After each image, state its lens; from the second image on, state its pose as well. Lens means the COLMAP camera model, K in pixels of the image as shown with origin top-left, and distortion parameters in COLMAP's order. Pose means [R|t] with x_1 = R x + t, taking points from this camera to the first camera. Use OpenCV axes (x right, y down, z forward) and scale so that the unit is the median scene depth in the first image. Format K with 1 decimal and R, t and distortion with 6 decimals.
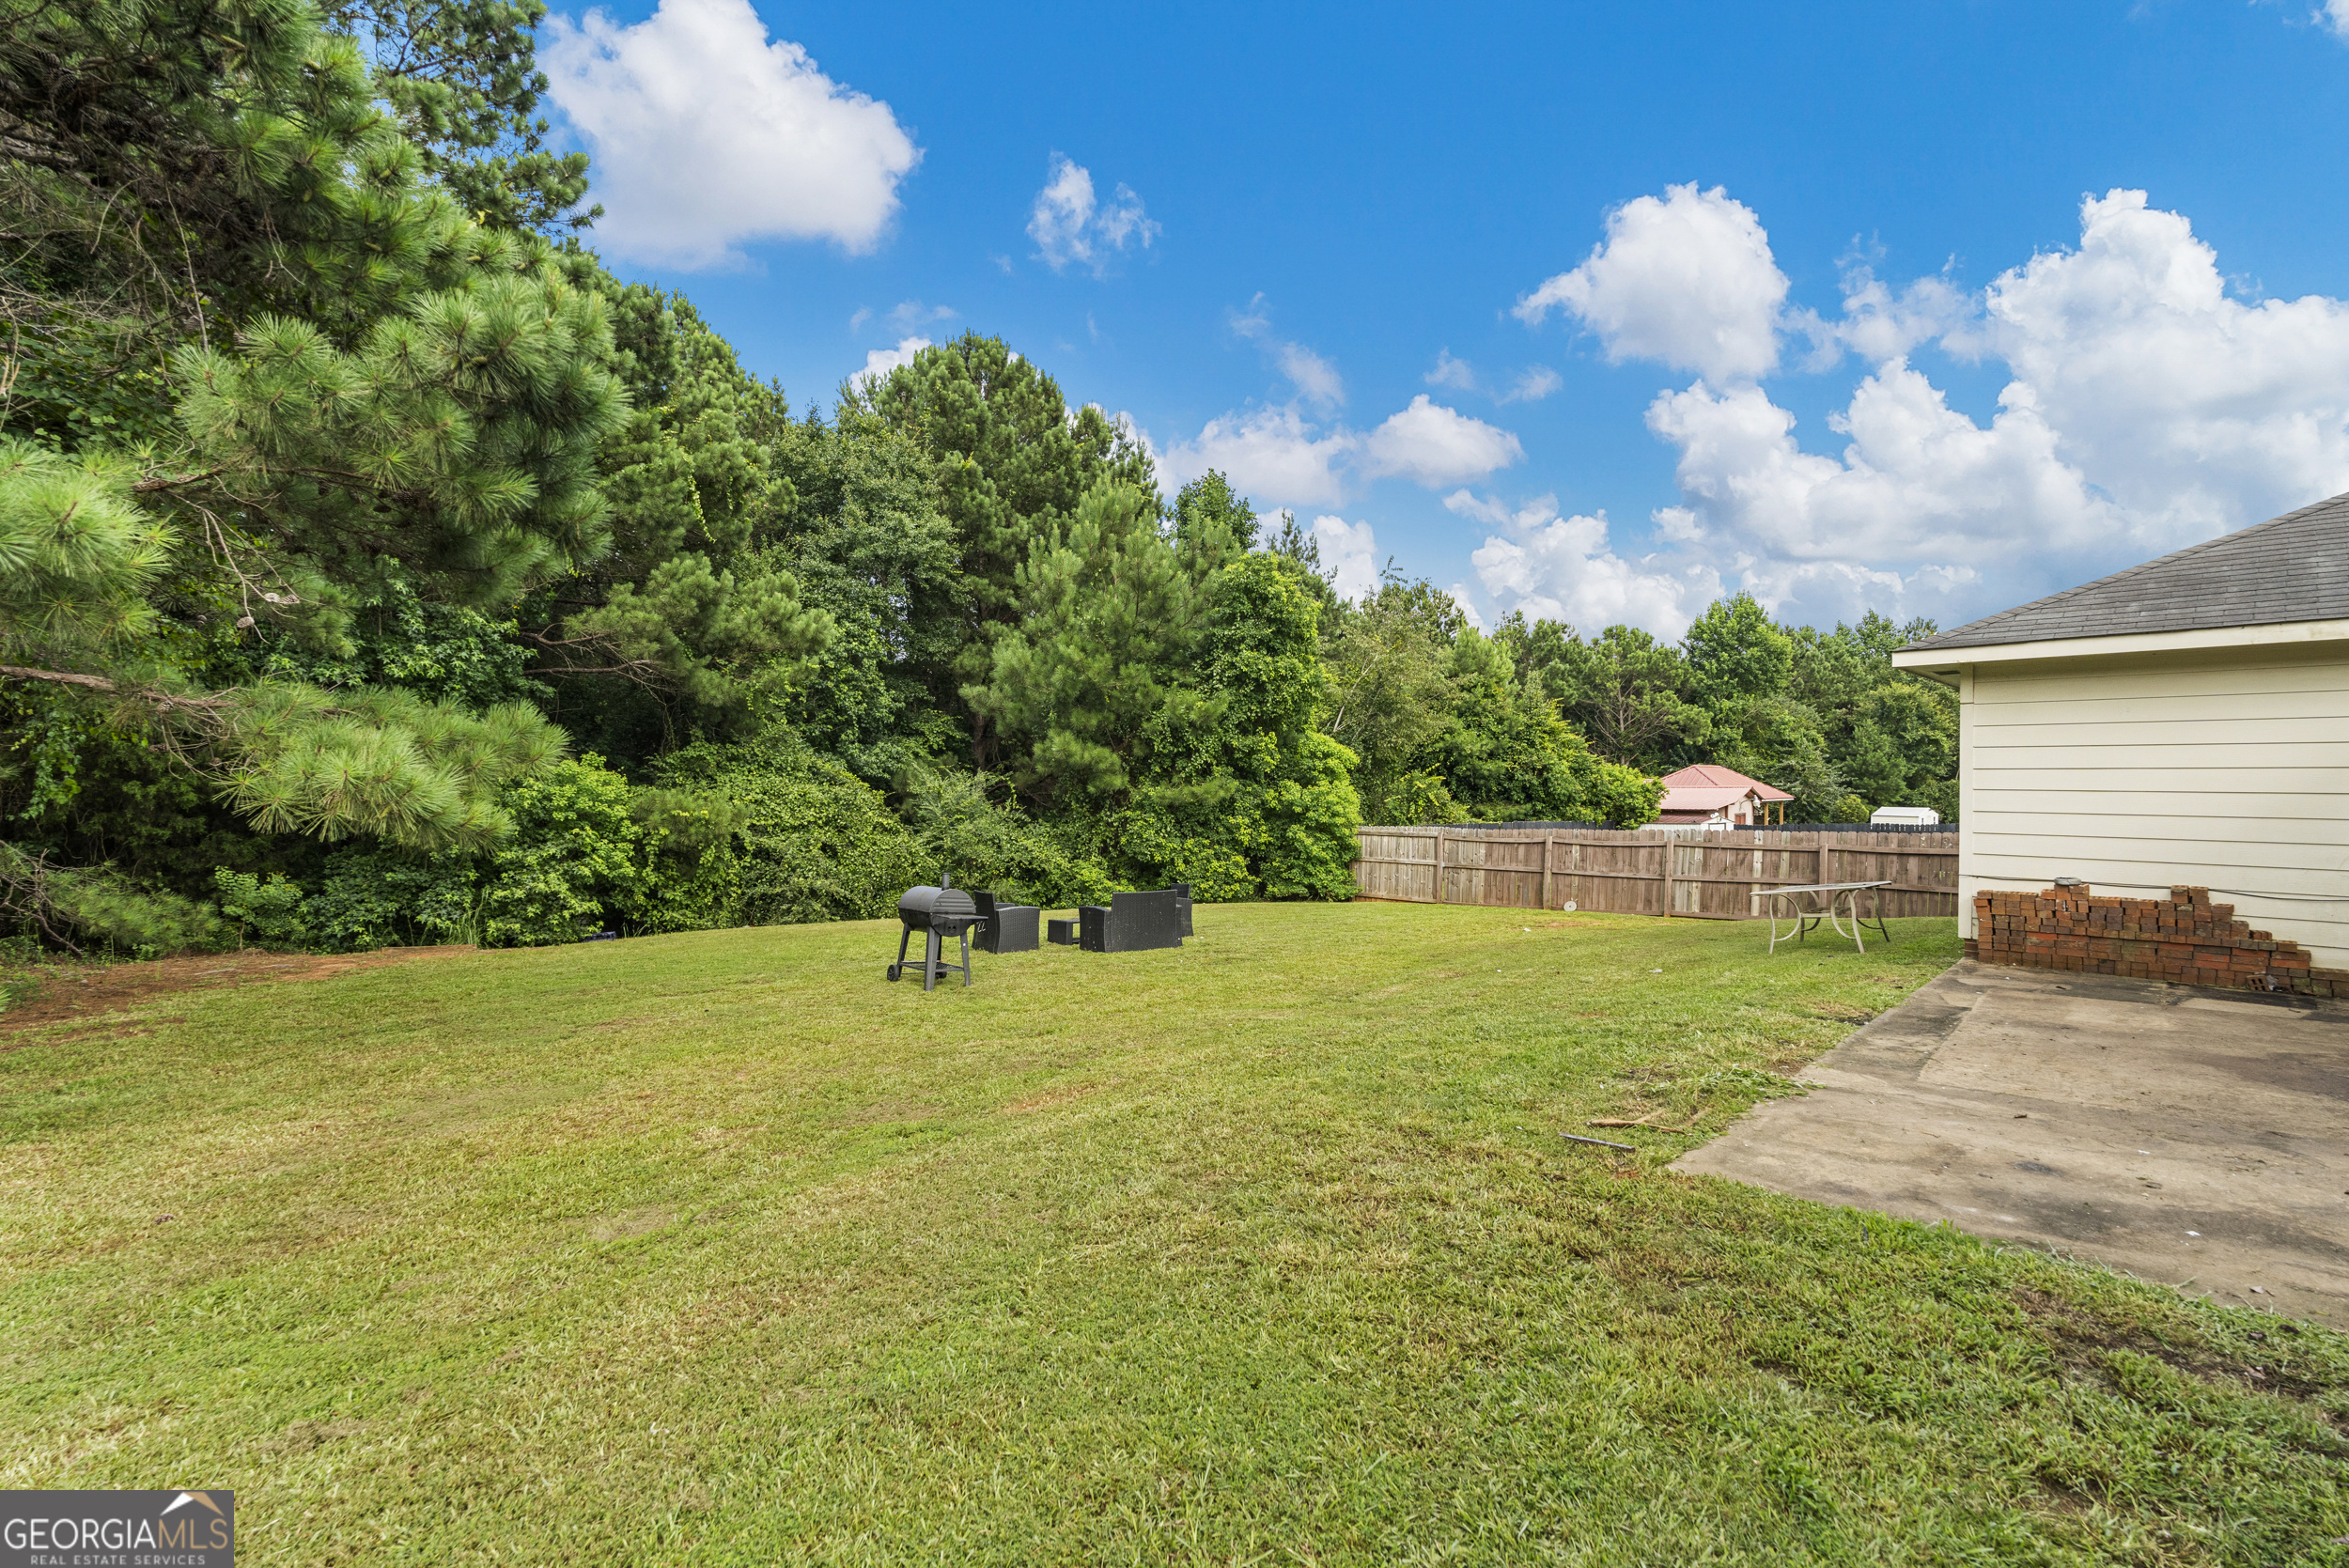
lens RADIAL K [[1041.0, 0, 1175.1], [0, 1041.0, 784.6], [0, 0, 1]] dist [-0.002503, -0.000963]
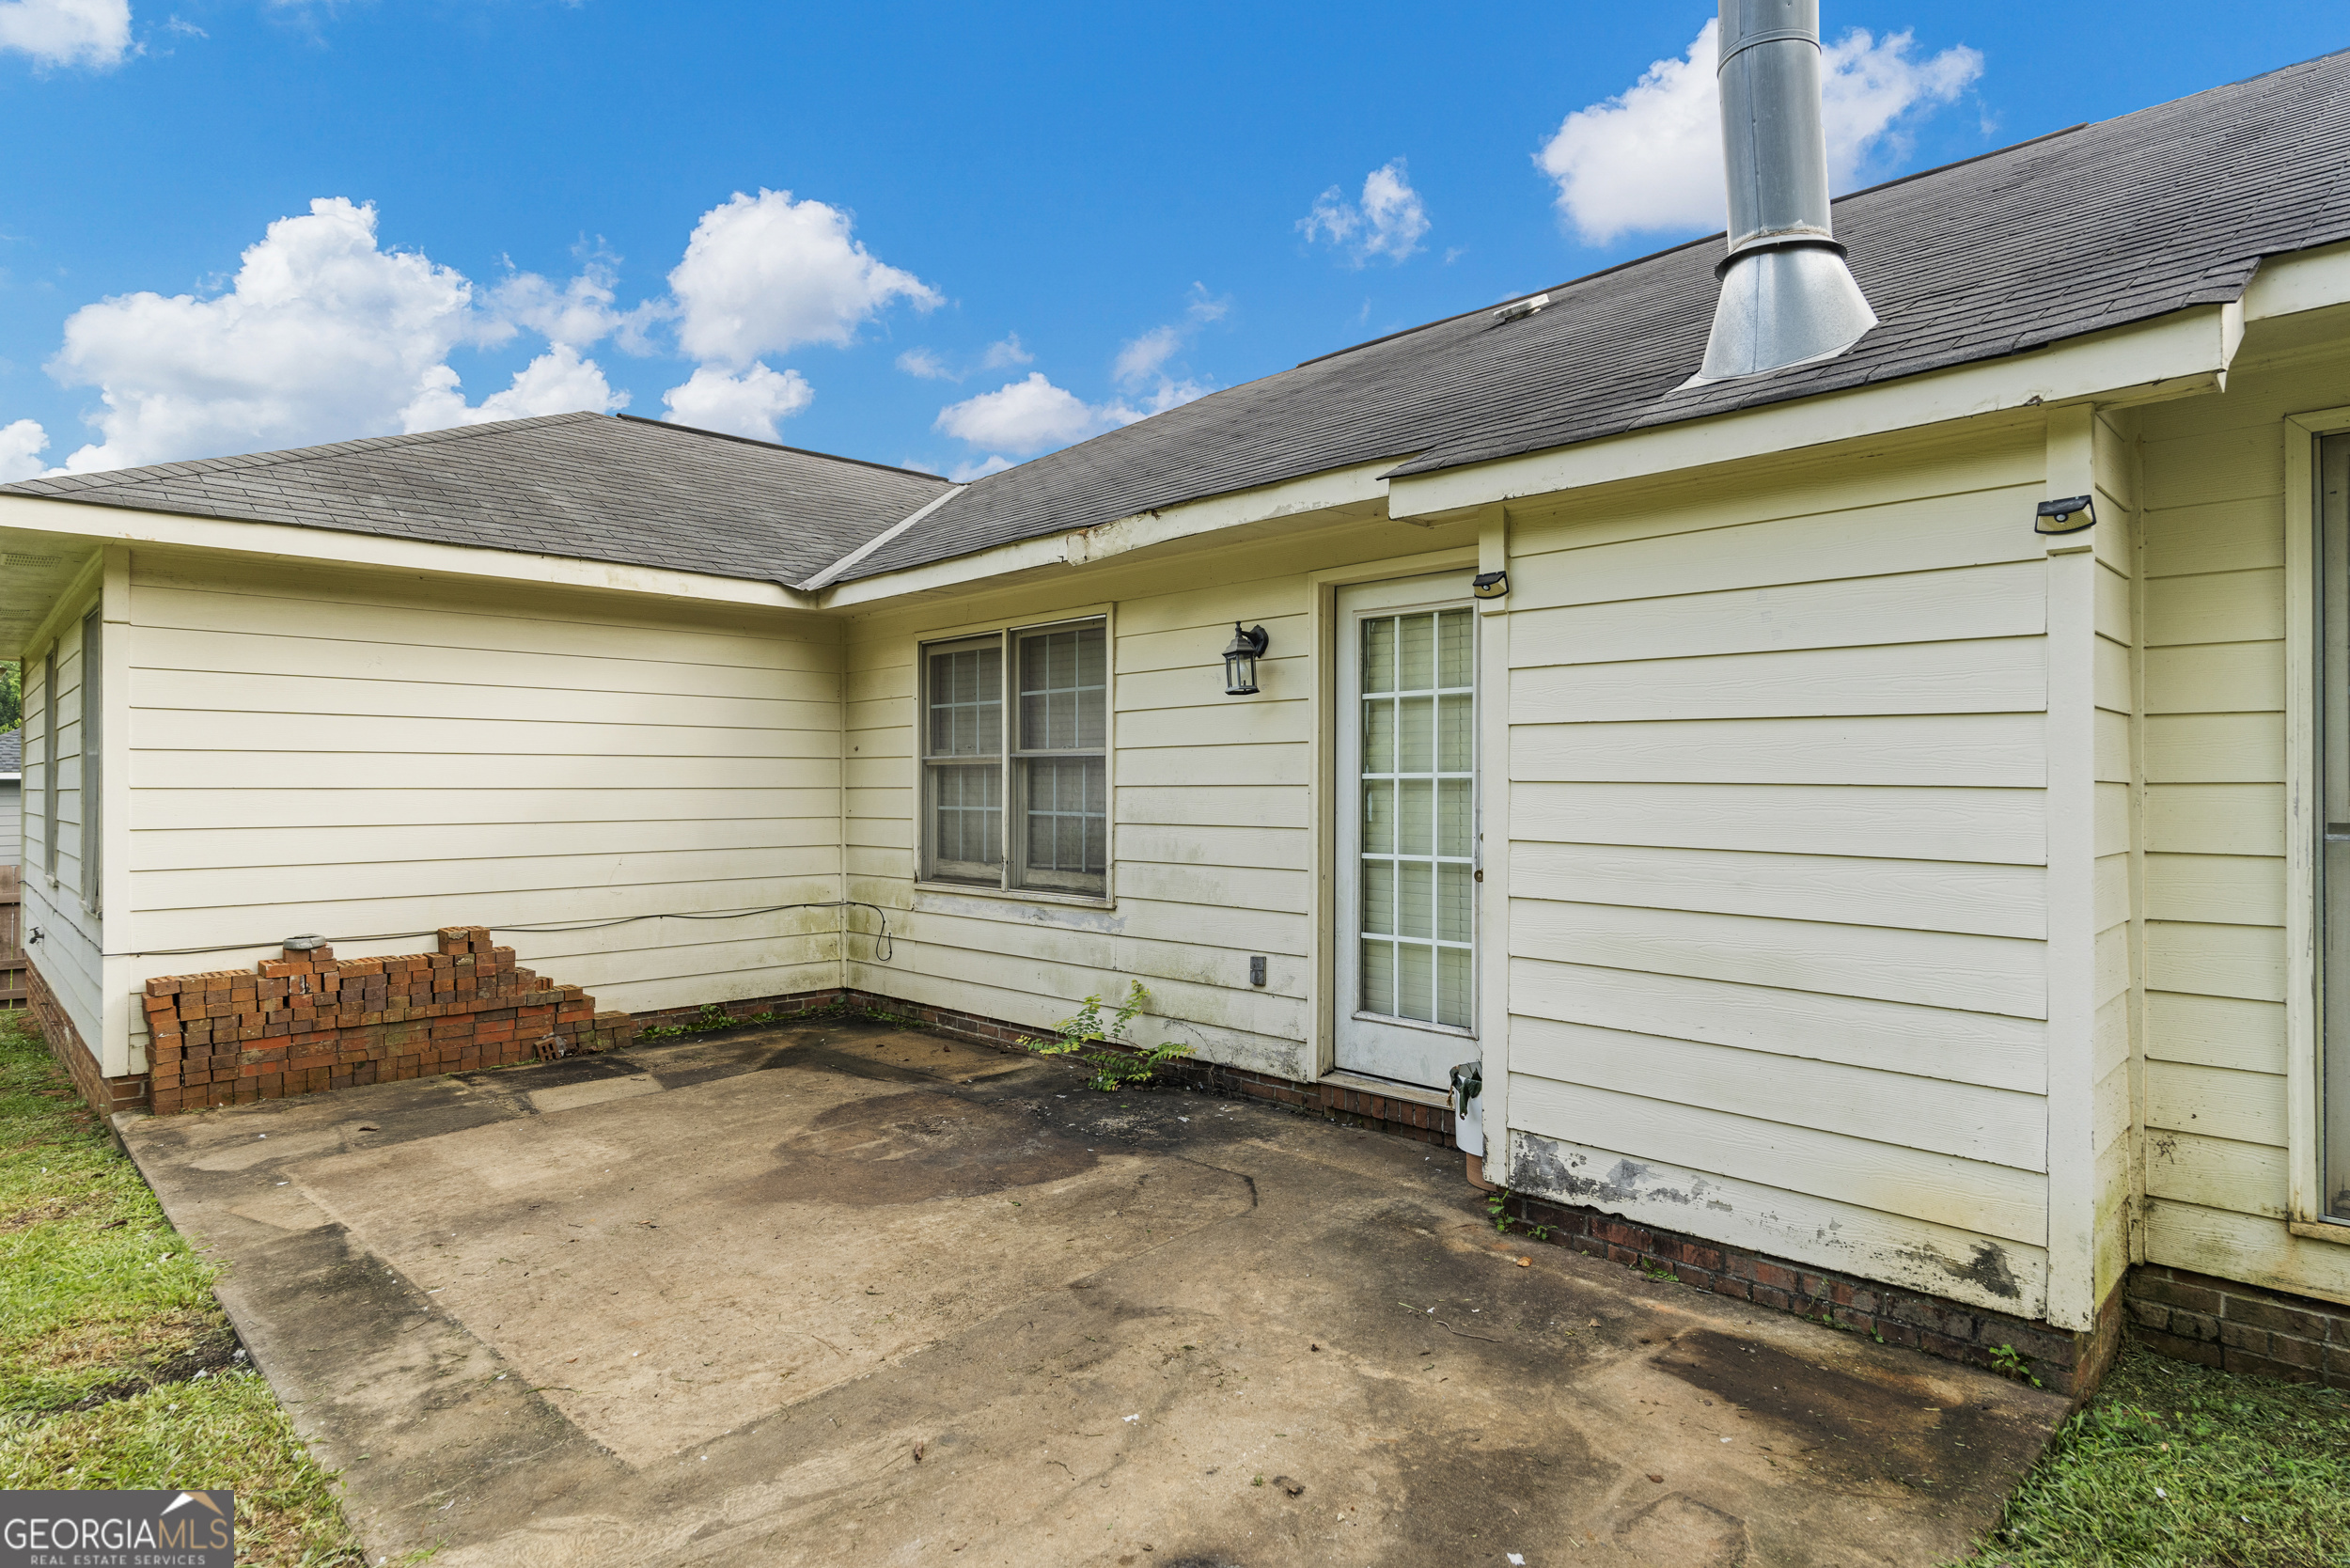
lens RADIAL K [[1278.7, 0, 1178.8], [0, 1278.7, 783.7], [0, 0, 1]] dist [0.004171, 0.000464]
pose [[-0.021792, -0.001173, 0.999762, 0.132953], [0.003569, 0.999993, 0.001251, 0.005088], [-0.999756, 0.003595, -0.021788, 0.549499]]
